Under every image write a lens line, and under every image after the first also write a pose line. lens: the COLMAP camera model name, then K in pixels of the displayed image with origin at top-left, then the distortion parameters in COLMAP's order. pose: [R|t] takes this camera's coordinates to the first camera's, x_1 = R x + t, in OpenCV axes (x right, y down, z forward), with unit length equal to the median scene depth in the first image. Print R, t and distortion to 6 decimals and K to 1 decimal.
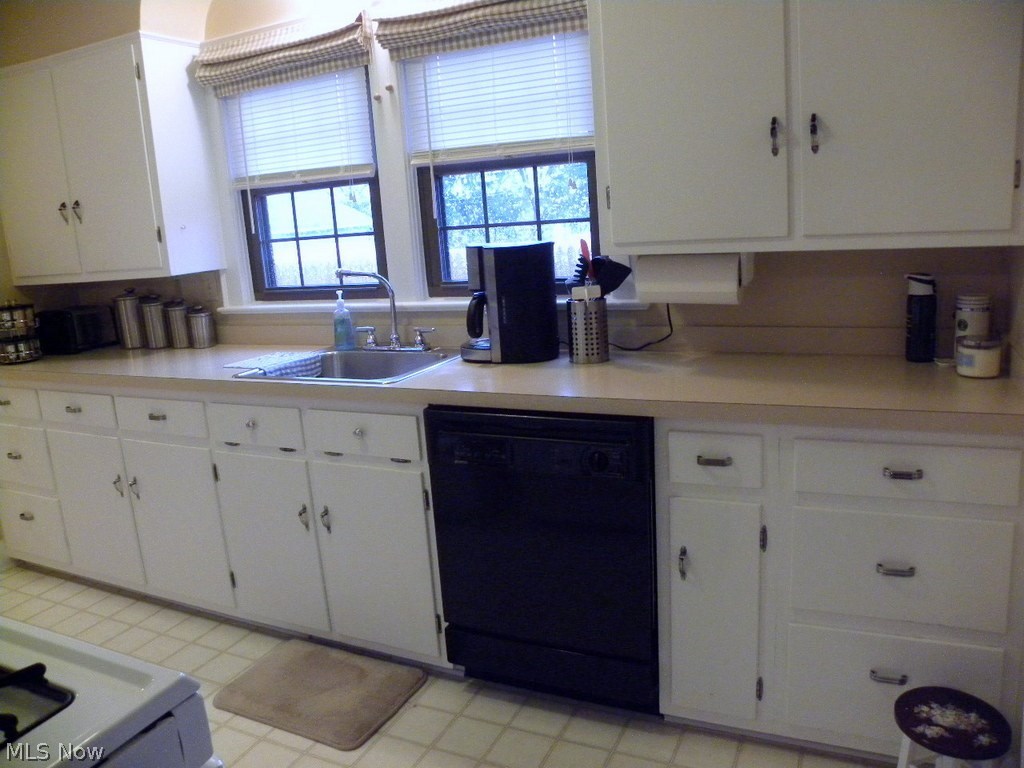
lens RADIAL K [[769.7, 0, 509.8], [0, 769.7, 380.9], [0, 0, 1]] dist [-0.150393, 0.084759]
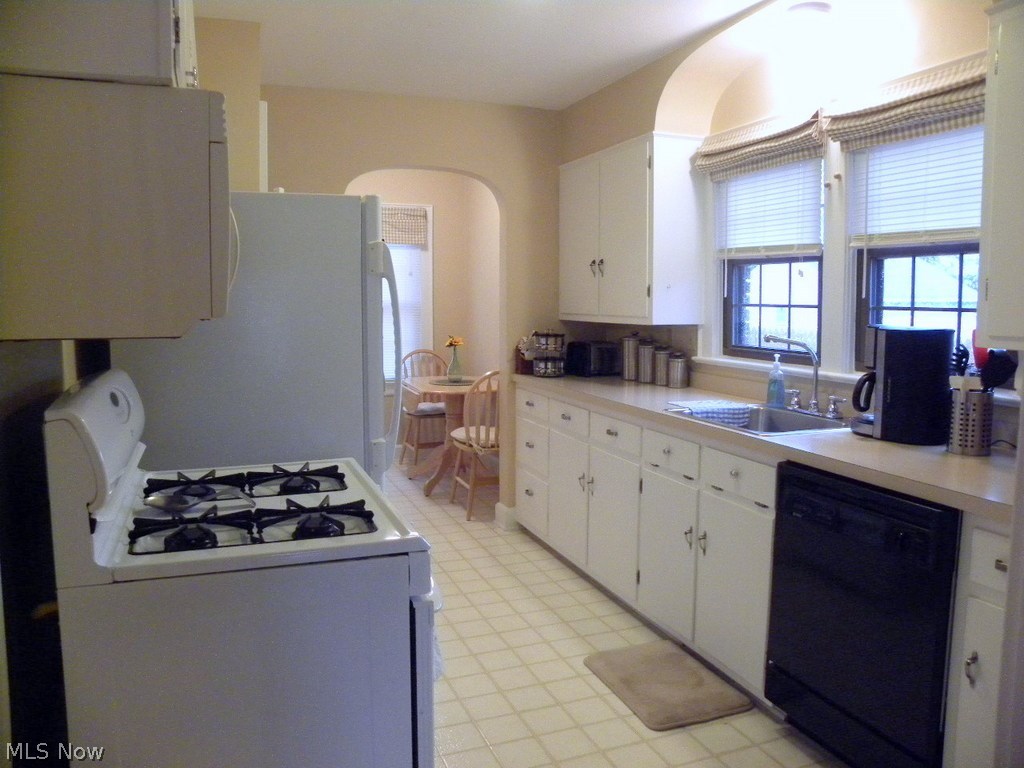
lens RADIAL K [[769.7, 0, 509.8], [0, 769.7, 380.9], [0, 0, 1]] dist [-0.150393, 0.084759]
pose [[0.720616, 0.138874, -0.679284, 0.267994], [-0.191187, 0.981551, -0.002149, -0.002302], [0.666454, 0.131419, 0.733872, -0.076646]]
